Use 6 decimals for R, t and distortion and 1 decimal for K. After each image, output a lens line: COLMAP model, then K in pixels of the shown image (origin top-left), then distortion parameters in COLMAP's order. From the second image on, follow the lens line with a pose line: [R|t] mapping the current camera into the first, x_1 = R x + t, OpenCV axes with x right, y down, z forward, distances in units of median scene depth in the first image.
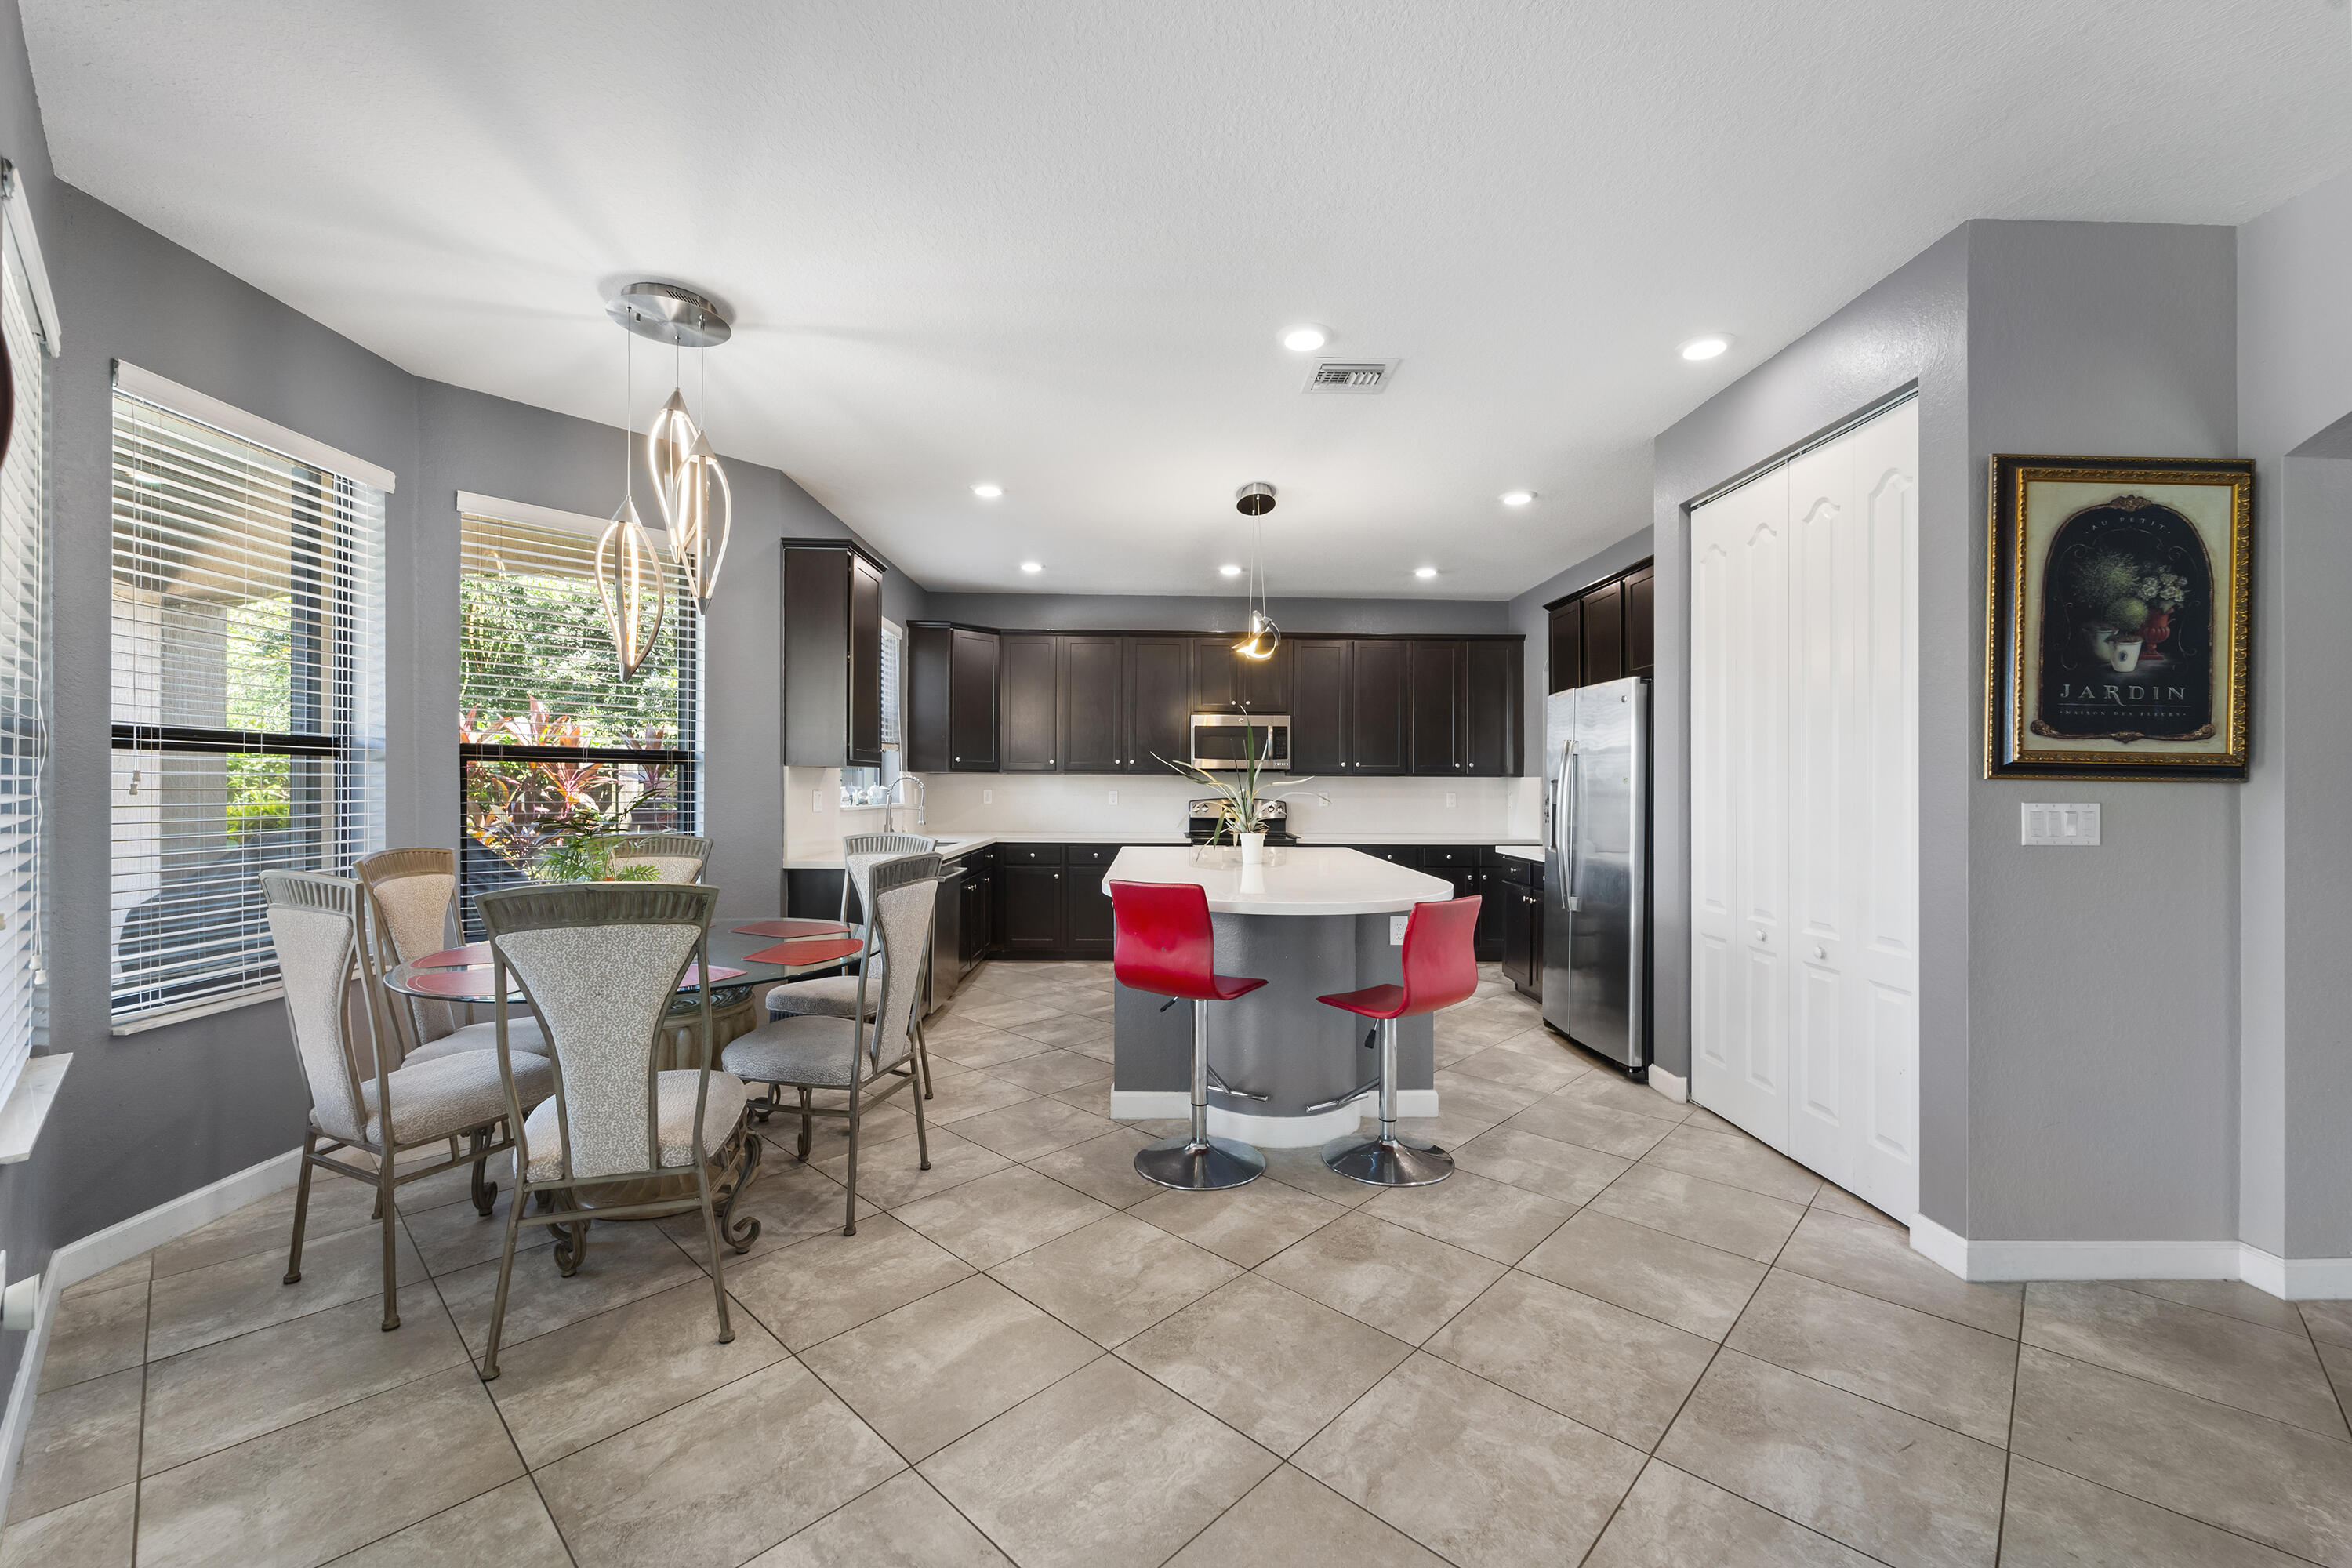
lens RADIAL K [[955.5, 0, 1196.8], [0, 955.5, 794.5], [0, 0, 1]] dist [0.001024, -0.001455]
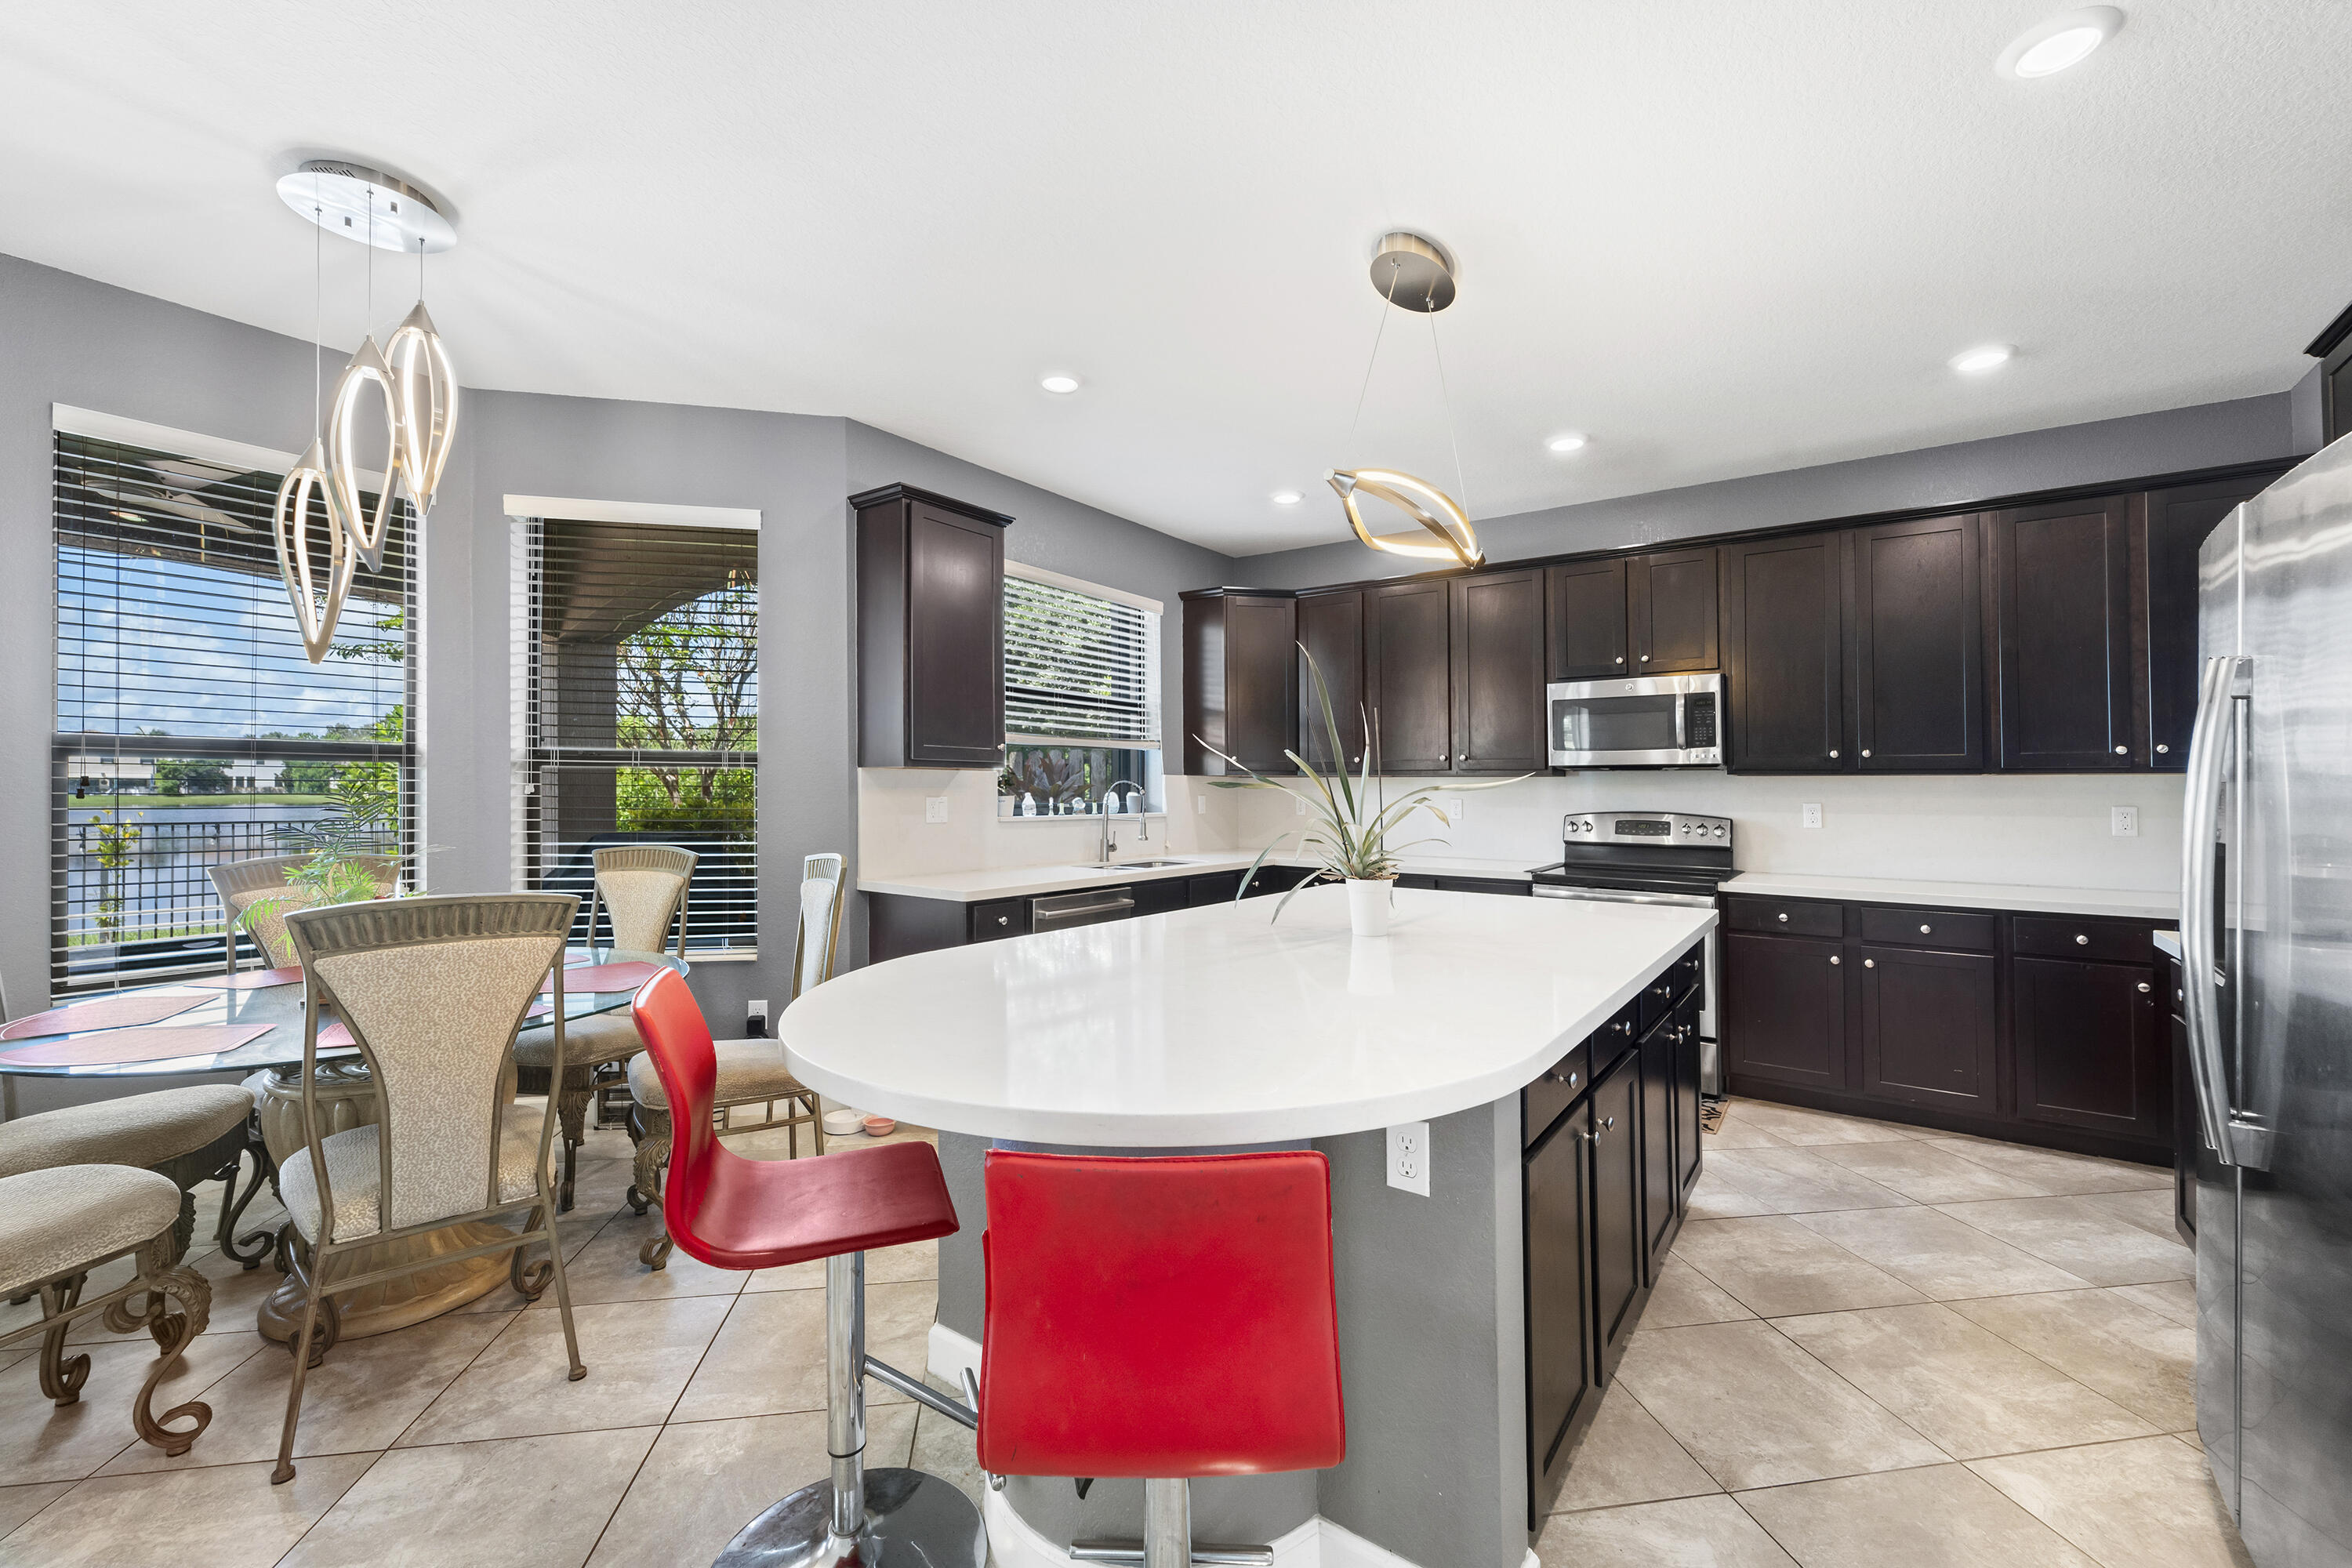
lens RADIAL K [[955.5, 0, 1186.0], [0, 955.5, 775.3], [0, 0, 1]] dist [0.001024, -0.001455]
pose [[0.786966, -0.008891, -0.616933, 0.409873], [-0.008203, 0.999657, -0.024871, -0.004664], [0.616942, 0.024633, 0.786623, 0.672509]]
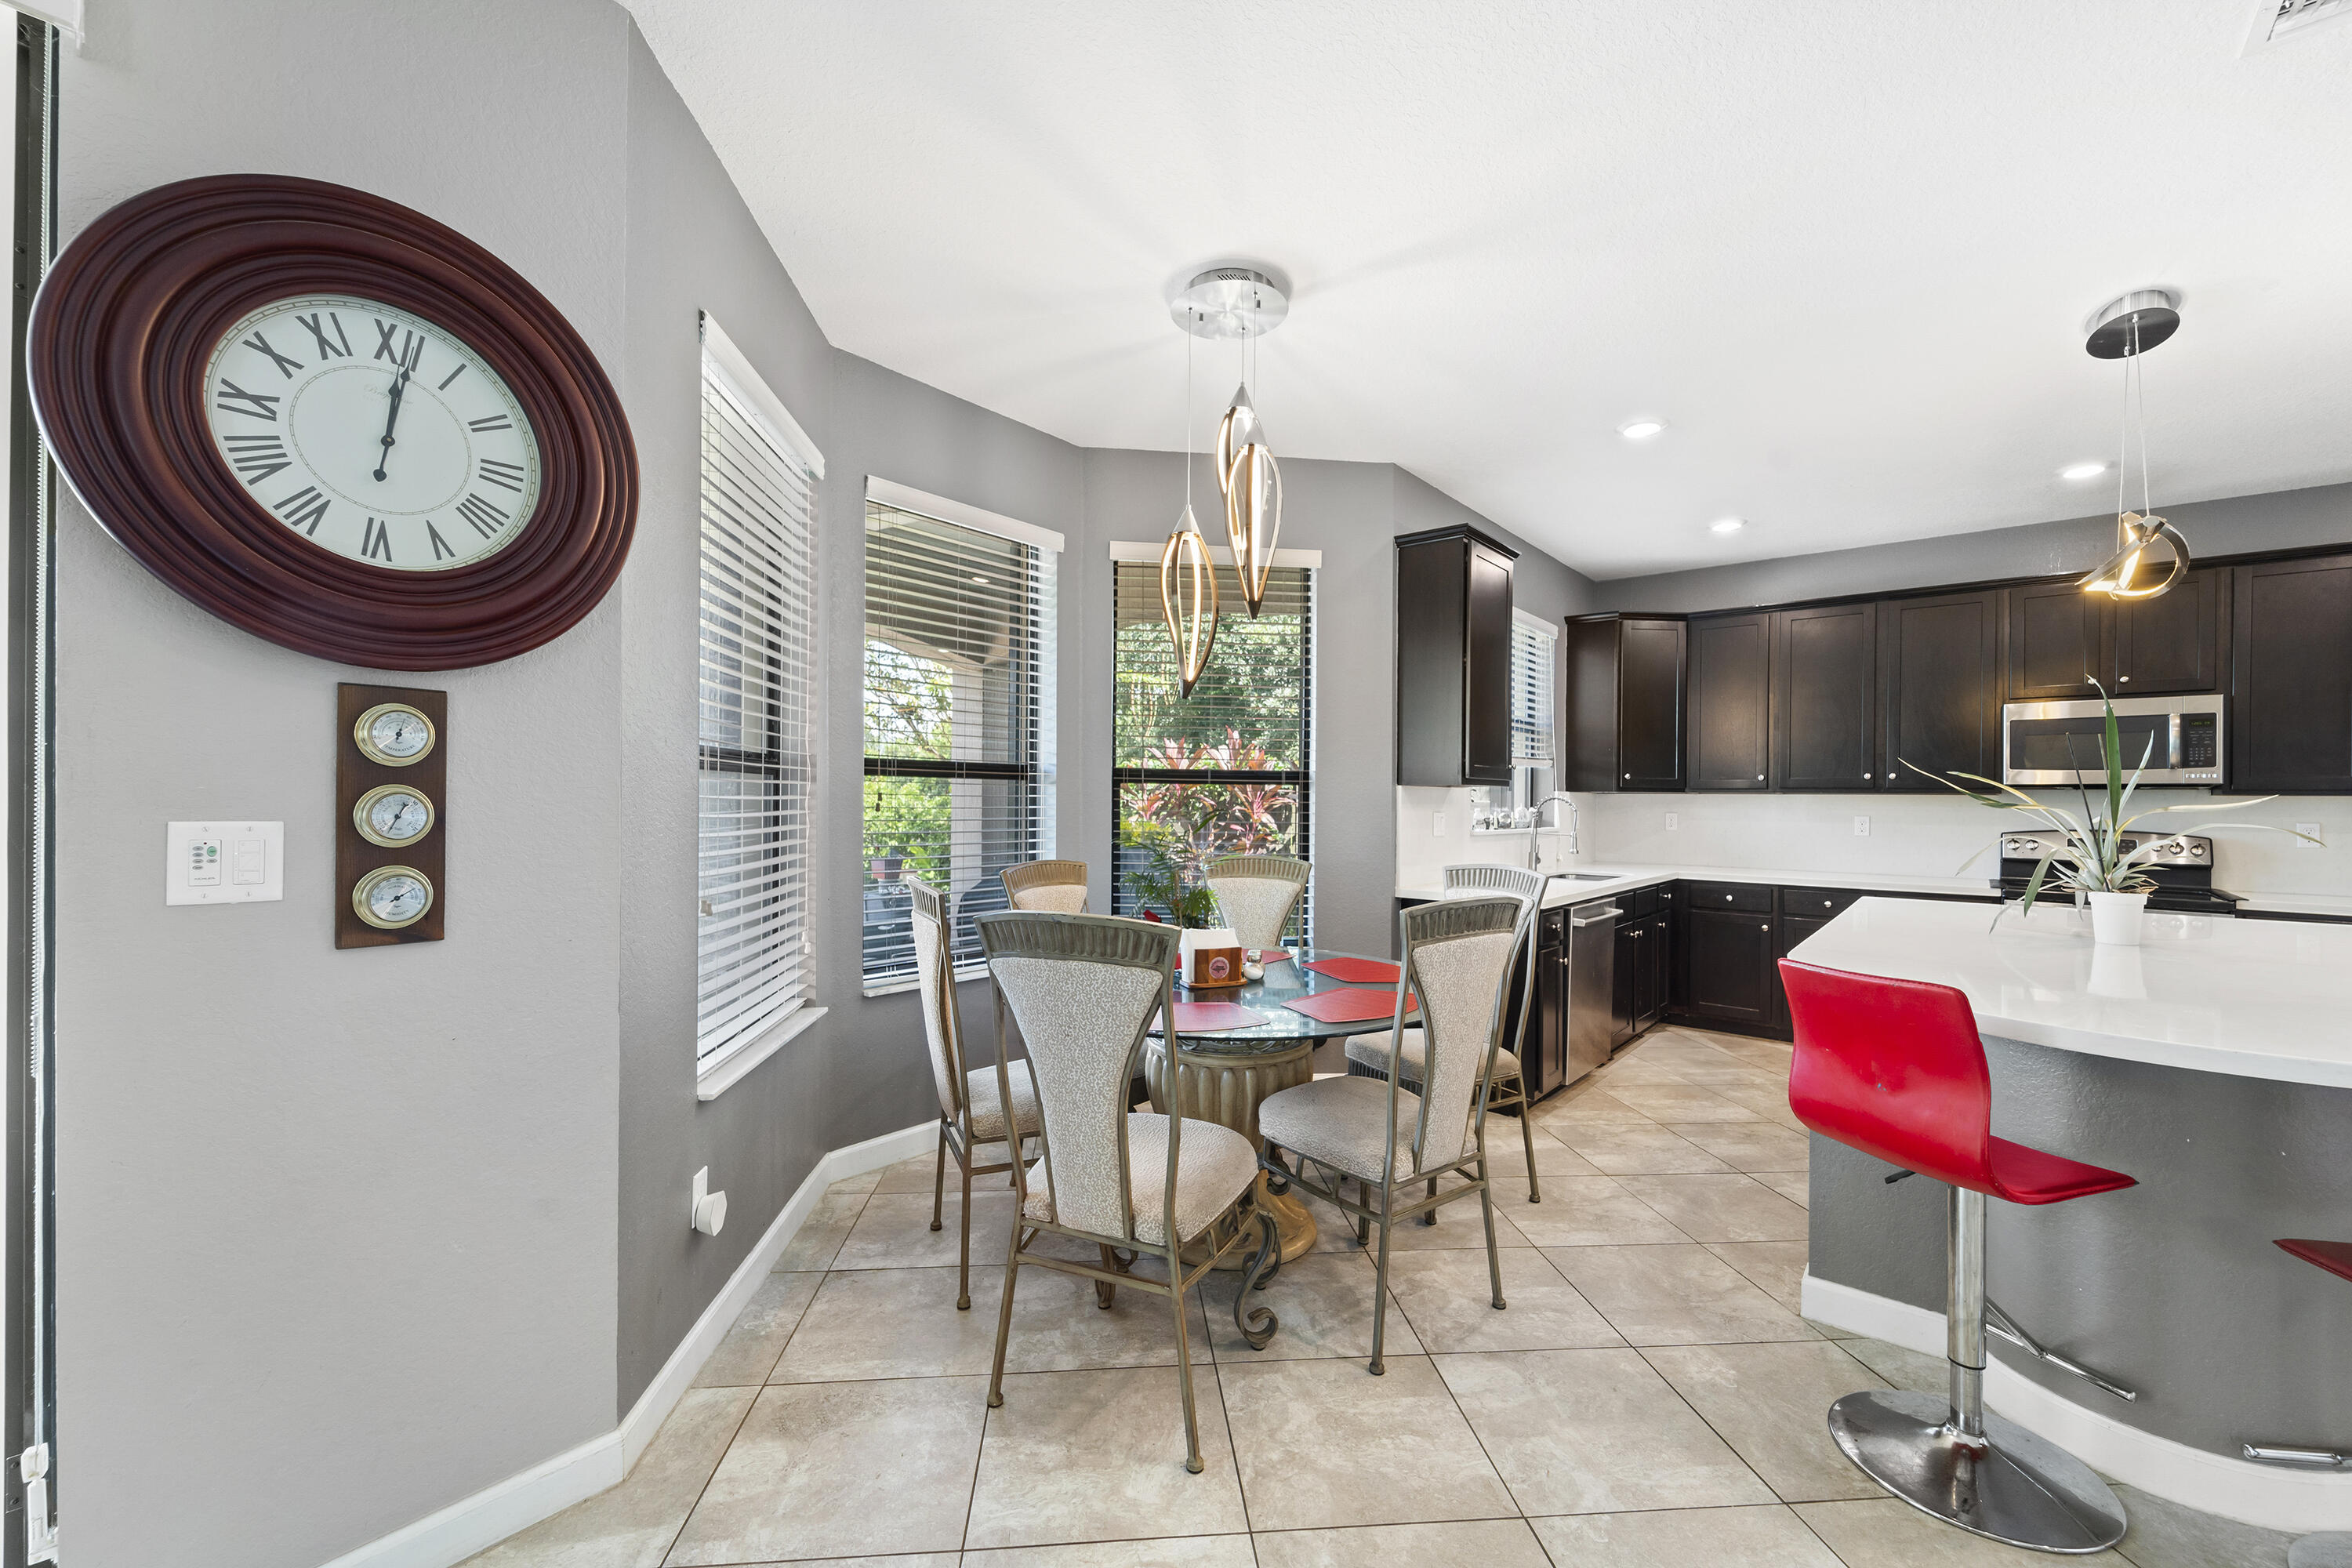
lens RADIAL K [[955.5, 0, 1162.4], [0, 955.5, 807.3], [0, 0, 1]] dist [0.001024, -0.001455]
pose [[0.734268, 0.005870, -0.678835, 0.033661], [-0.011896, 0.999920, -0.004221, -0.003059], [0.678756, 0.011175, 0.734279, 0.227990]]
